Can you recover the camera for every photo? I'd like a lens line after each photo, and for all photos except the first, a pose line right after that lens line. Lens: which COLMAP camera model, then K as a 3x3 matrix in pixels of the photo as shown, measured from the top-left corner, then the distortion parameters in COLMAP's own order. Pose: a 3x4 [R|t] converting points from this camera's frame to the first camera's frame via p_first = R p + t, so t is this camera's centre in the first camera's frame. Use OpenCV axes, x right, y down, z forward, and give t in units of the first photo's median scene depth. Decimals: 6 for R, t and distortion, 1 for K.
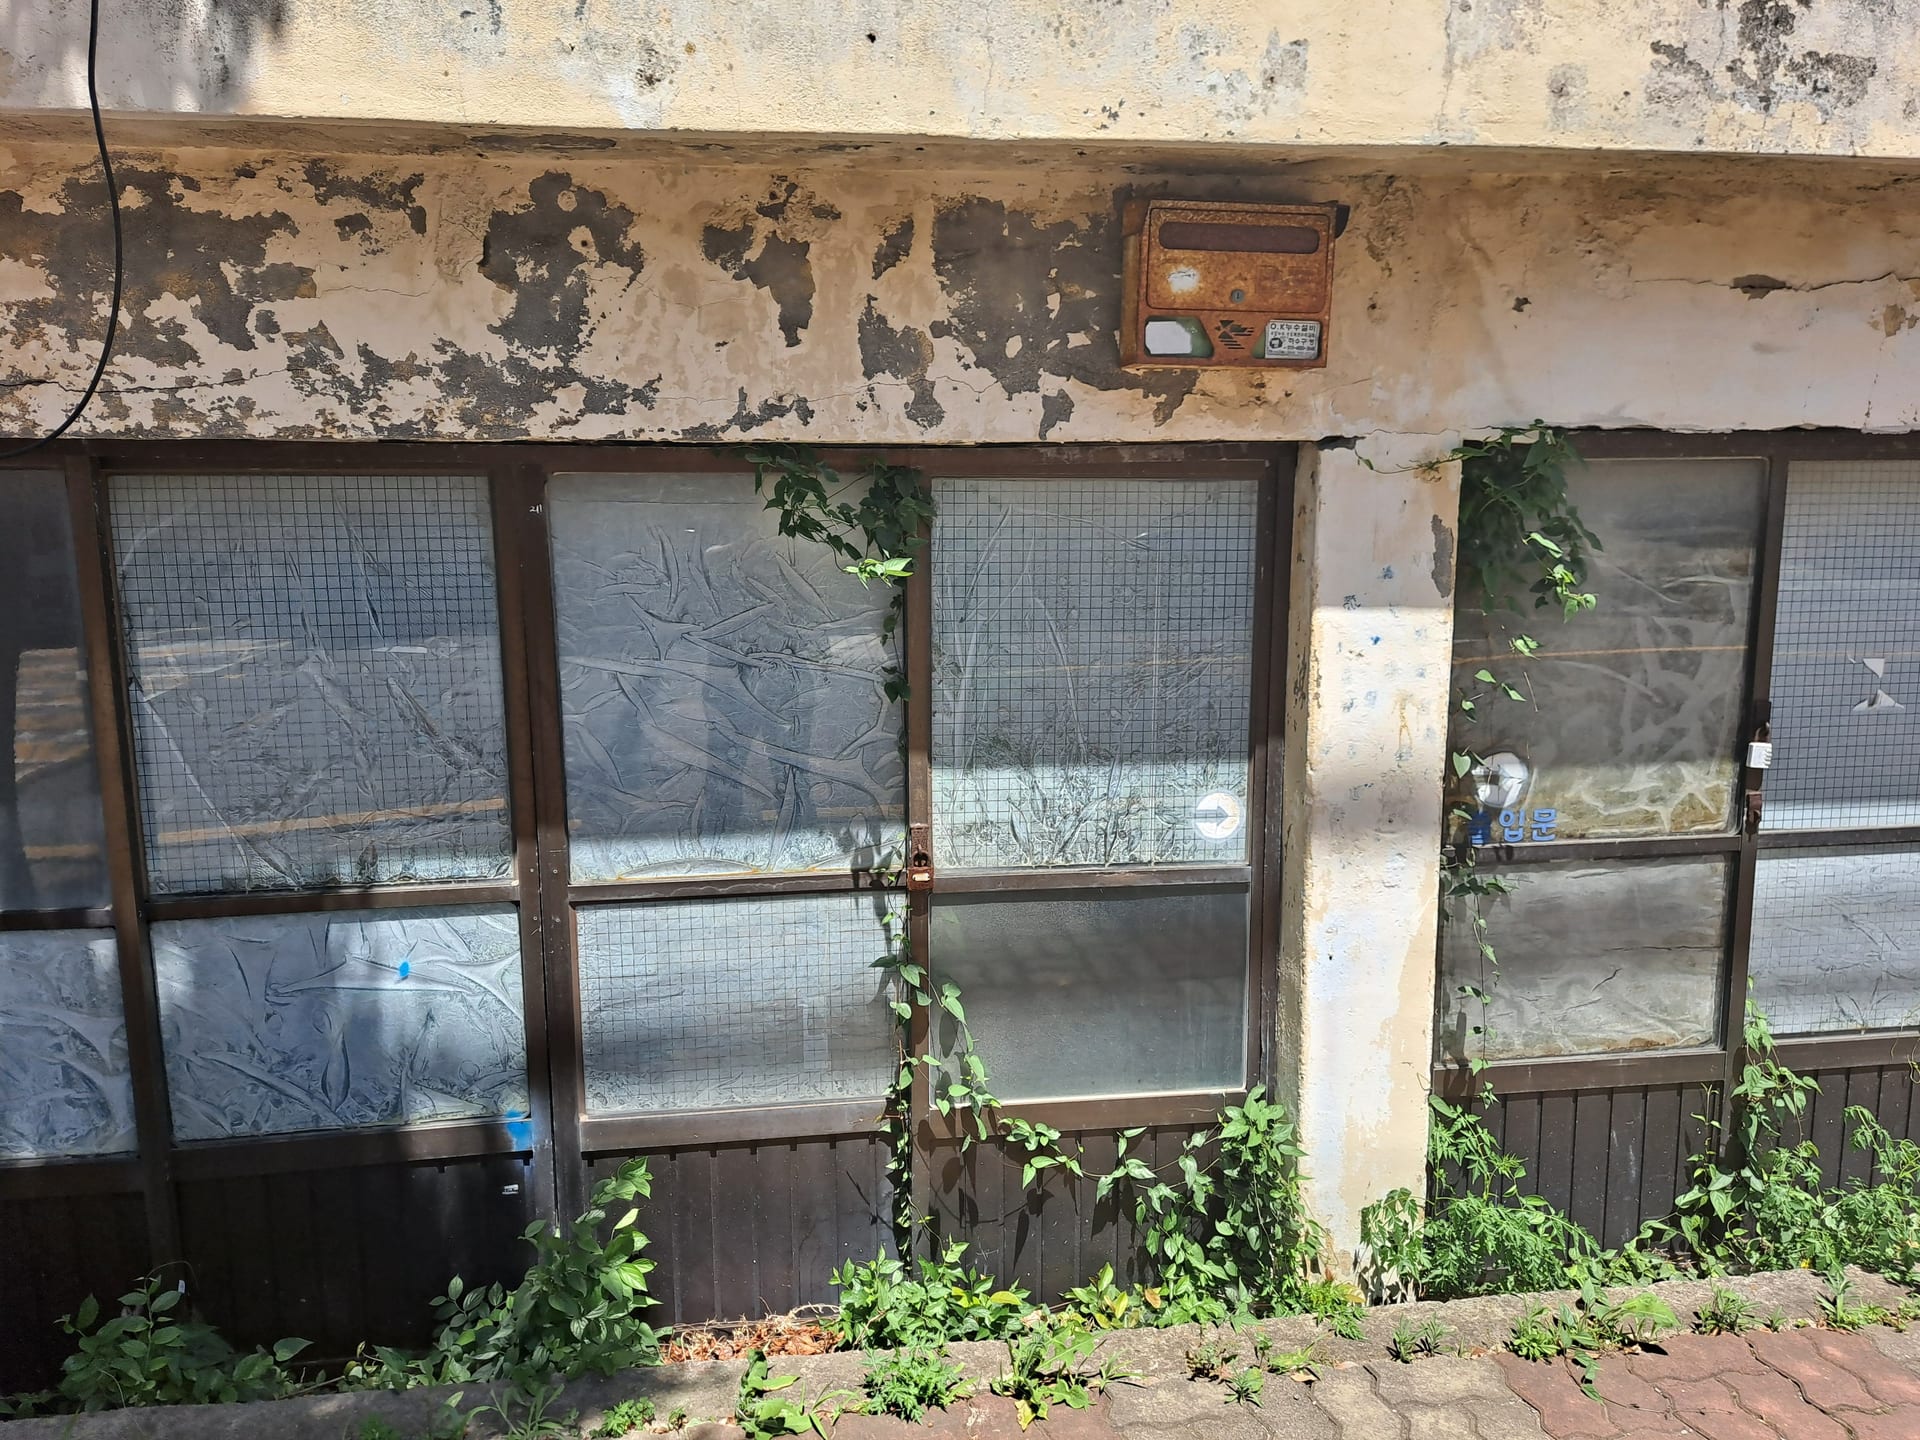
lens RADIAL K [[1363.2, 0, 873.2], [0, 1363.2, 706.7], [0, 0, 1]] dist [0.066594, -0.068955]
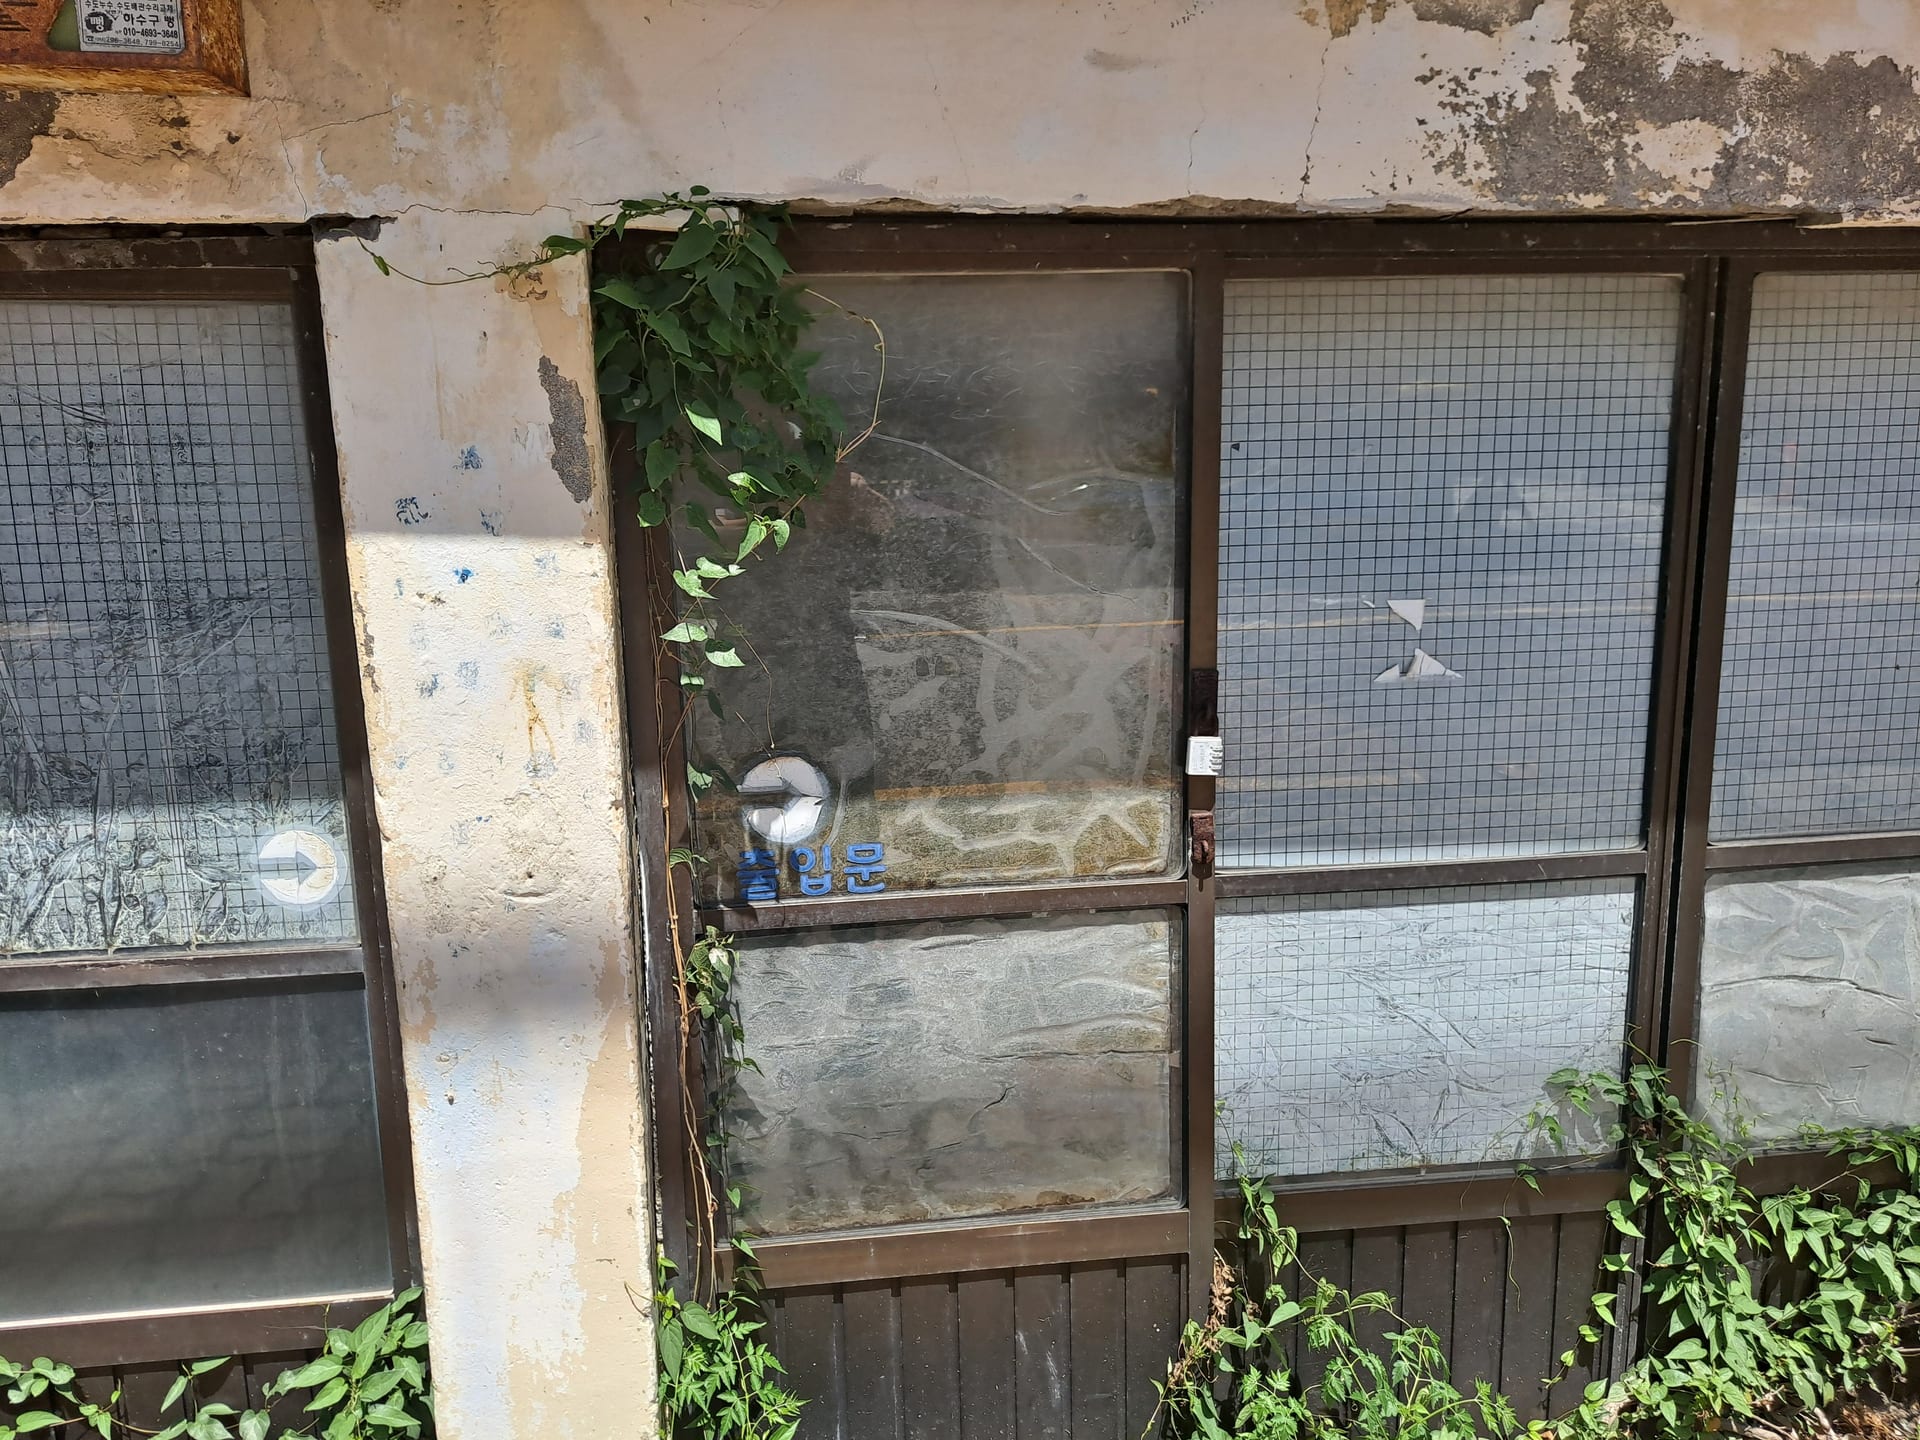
lens RADIAL K [[1363.2, 0, 958.8], [0, 1363.2, 723.9], [0, 0, 1]] dist [0.066594, -0.068955]
pose [[0.999892, -0.010237, -0.010529, 0.553367], [0.010655, 0.999123, 0.040484, -0.005940], [0.010106, -0.040592, 0.999125, 0.389727]]
